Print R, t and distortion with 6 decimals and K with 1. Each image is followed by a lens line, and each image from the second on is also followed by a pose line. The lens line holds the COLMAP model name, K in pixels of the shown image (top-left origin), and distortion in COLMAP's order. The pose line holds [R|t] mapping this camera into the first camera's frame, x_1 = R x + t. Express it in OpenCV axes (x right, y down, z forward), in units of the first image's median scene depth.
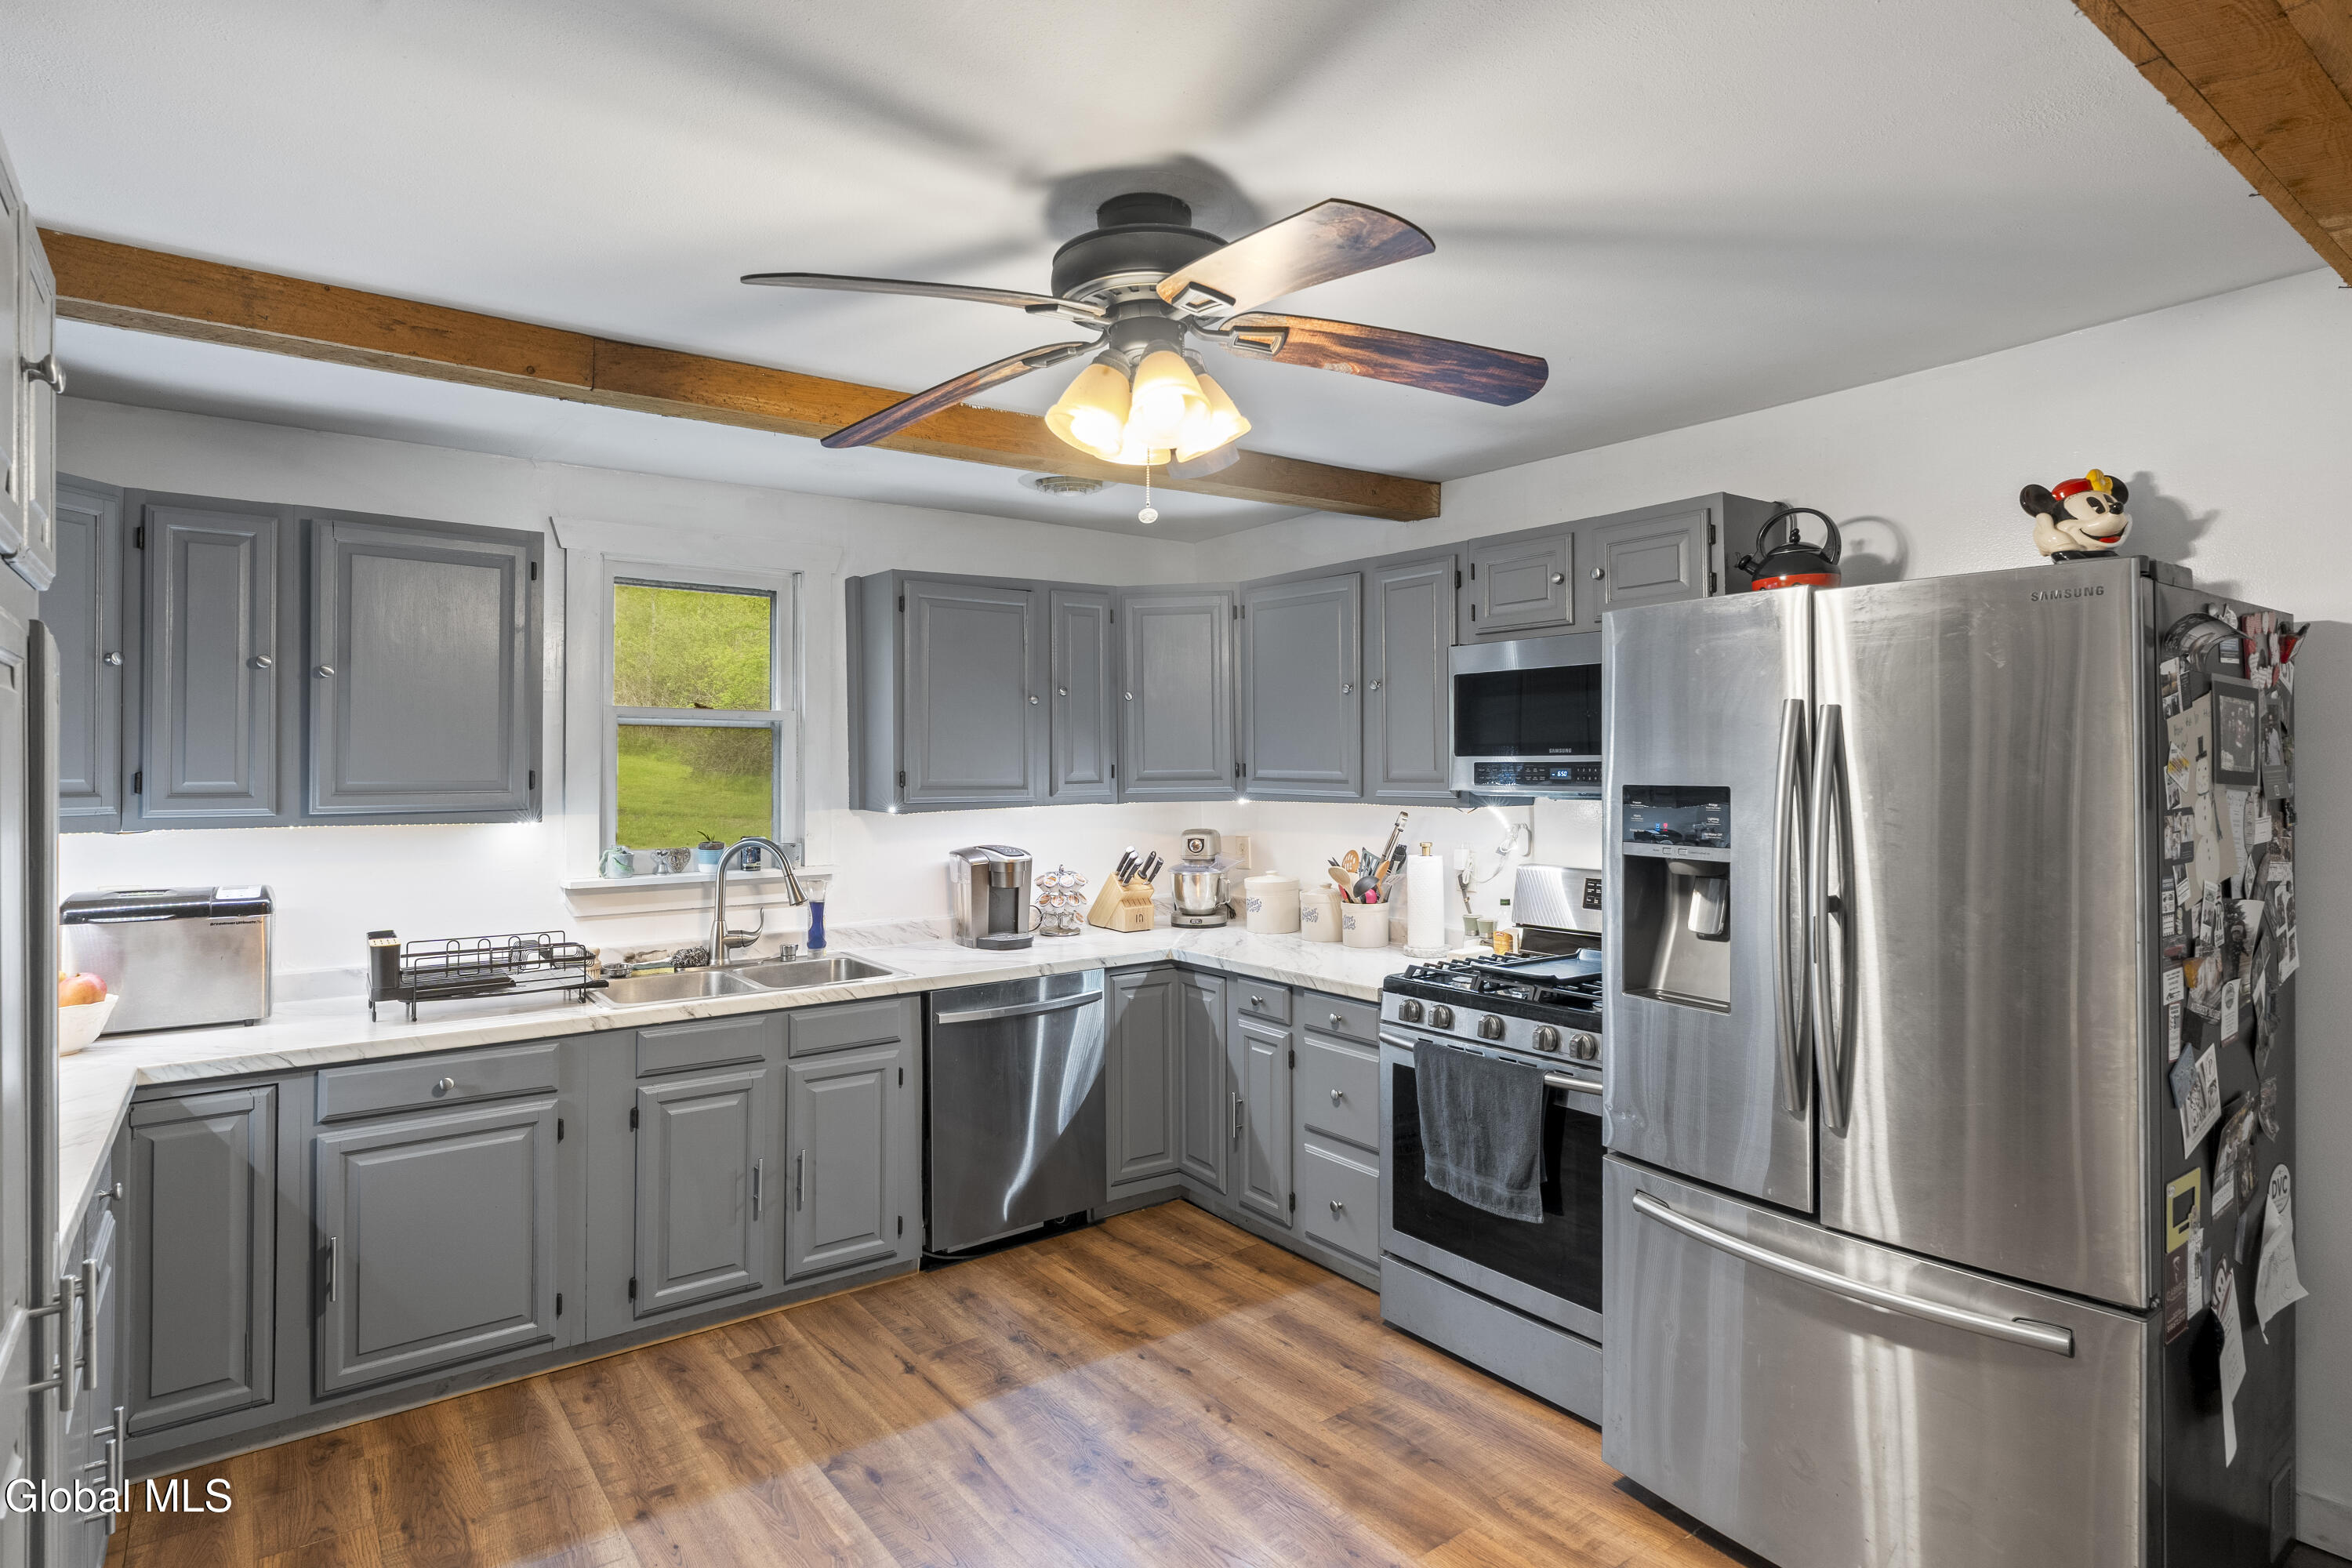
lens RADIAL K [[1180.6, 0, 1192.4], [0, 1180.6, 769.9], [0, 0, 1]] dist [-0.007345, 0.002890]
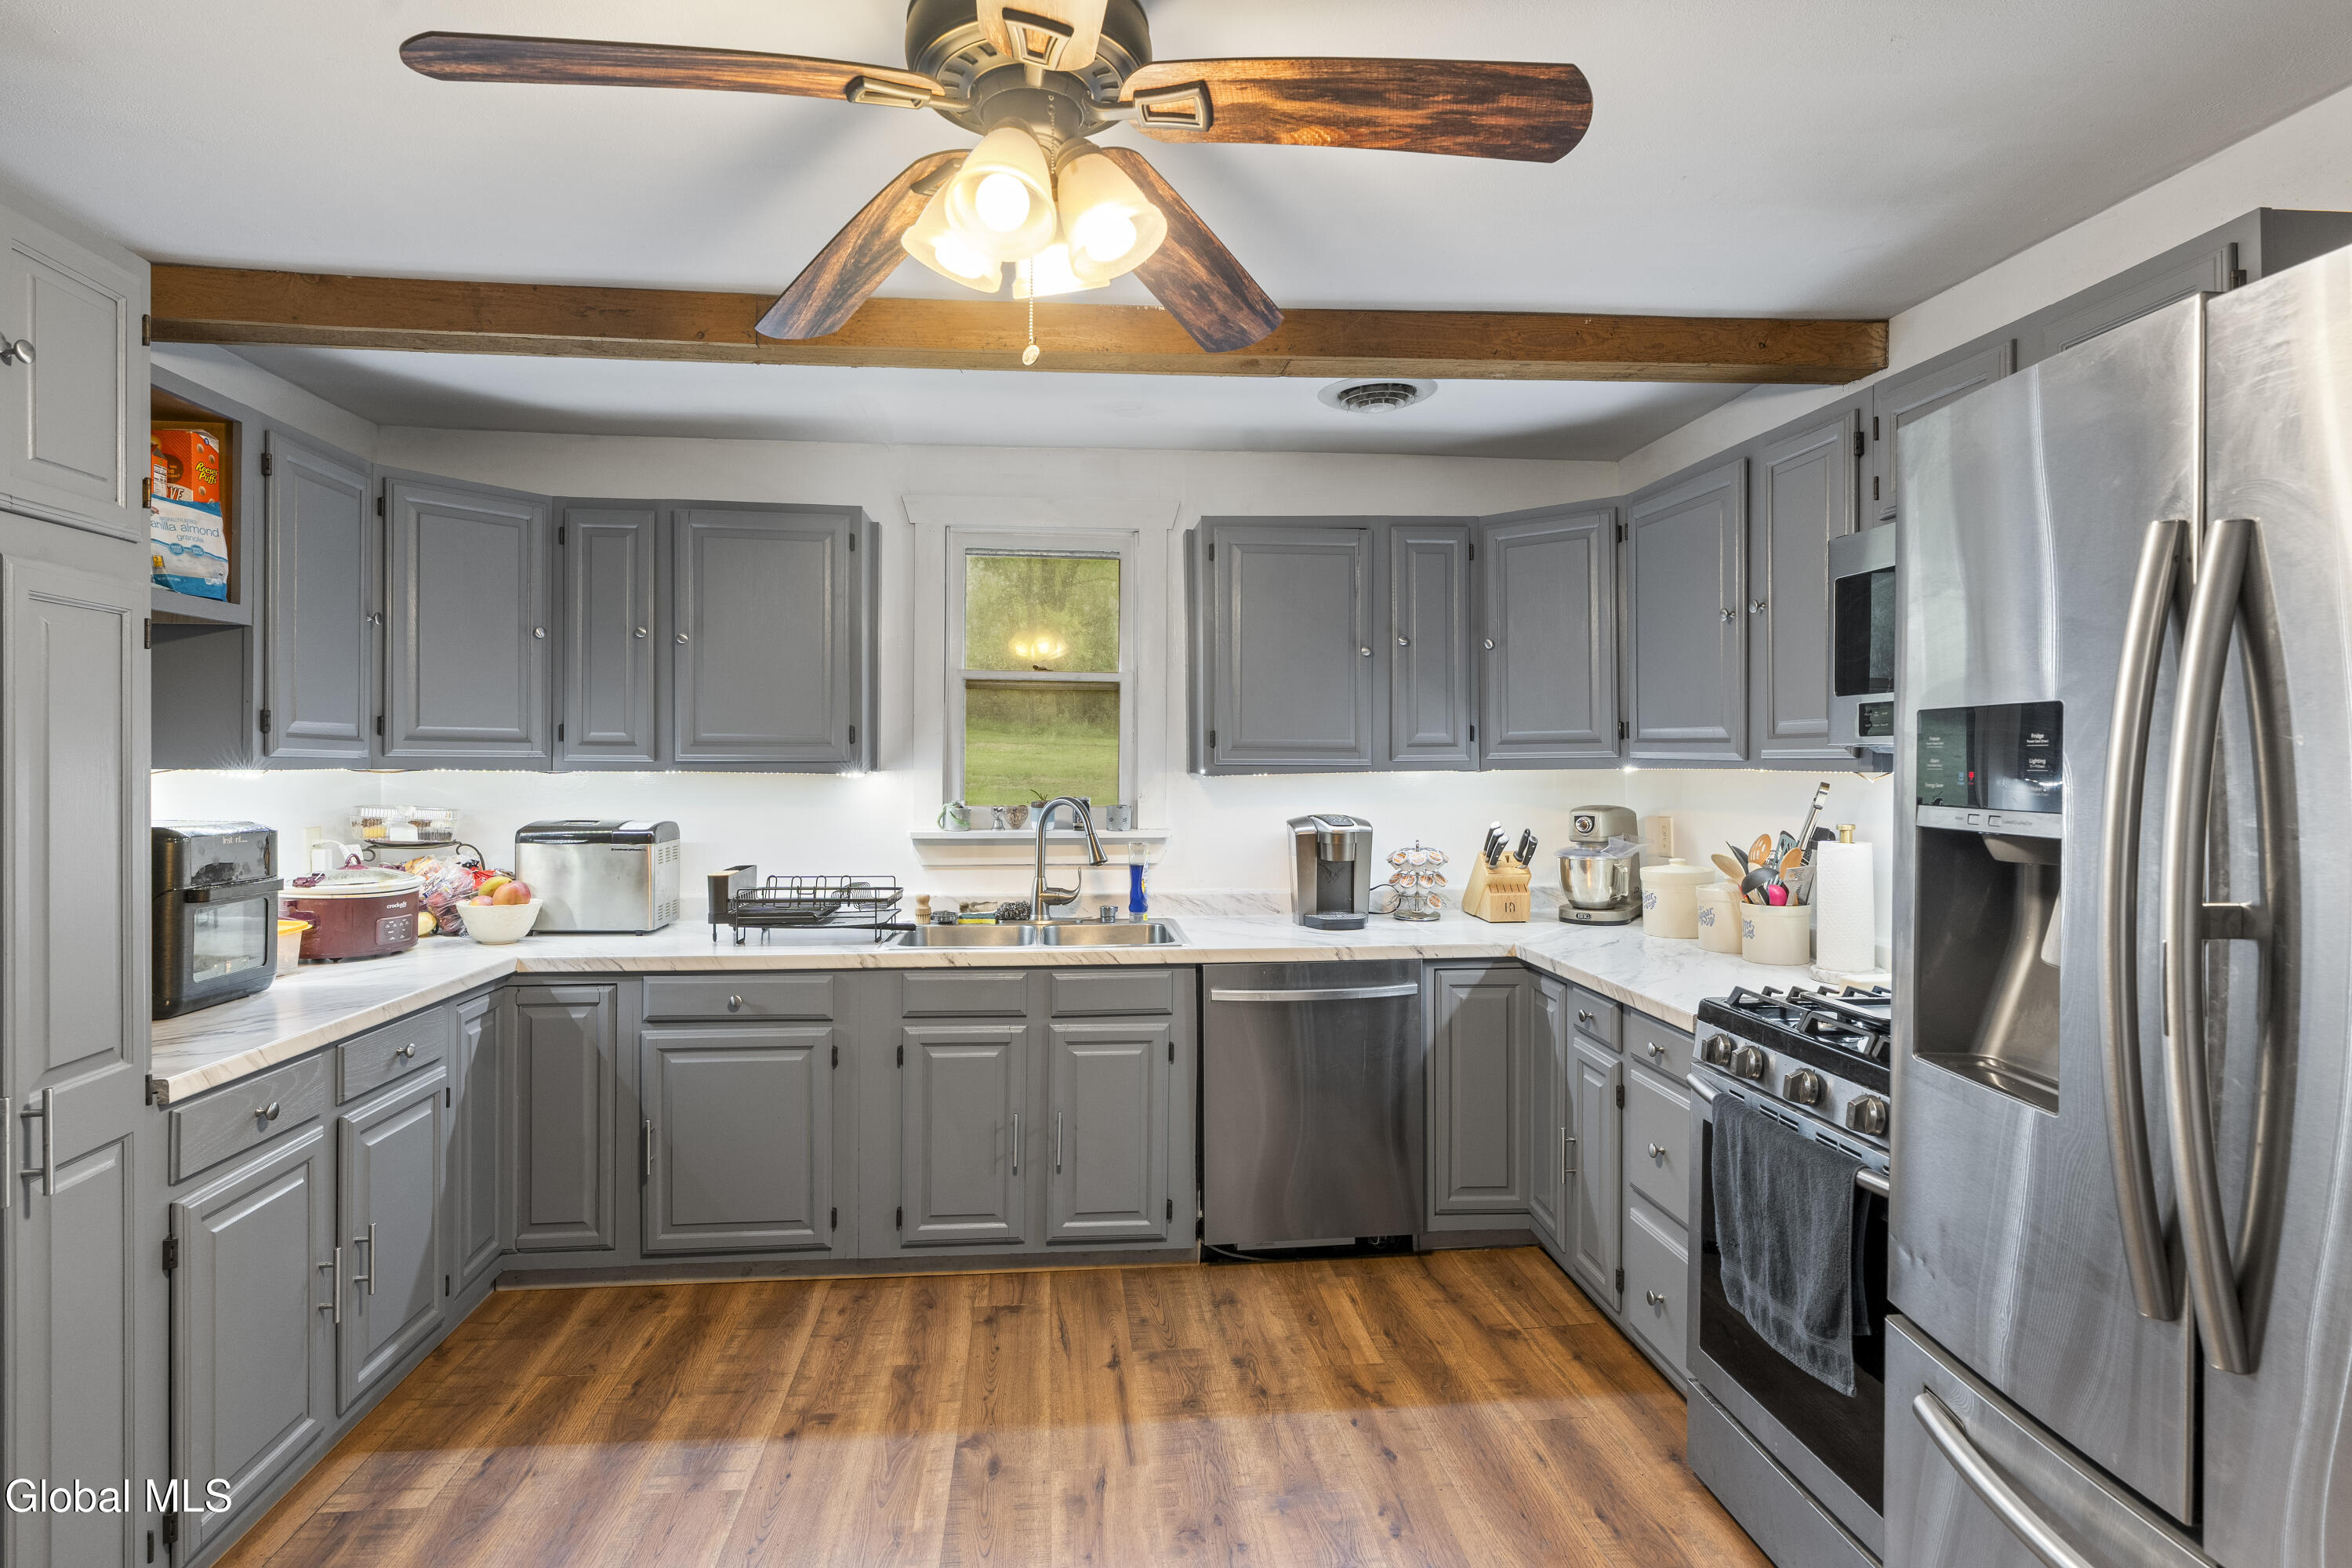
lens RADIAL K [[1180.6, 0, 1167.7], [0, 1180.6, 770.8], [0, 0, 1]] dist [-0.007345, 0.002890]
pose [[0.862107, 0.011127, -0.506604, 0.248622], [-0.006358, 0.999918, 0.011143, 0.028440], [0.506687, -0.006386, 0.862107, 0.210358]]
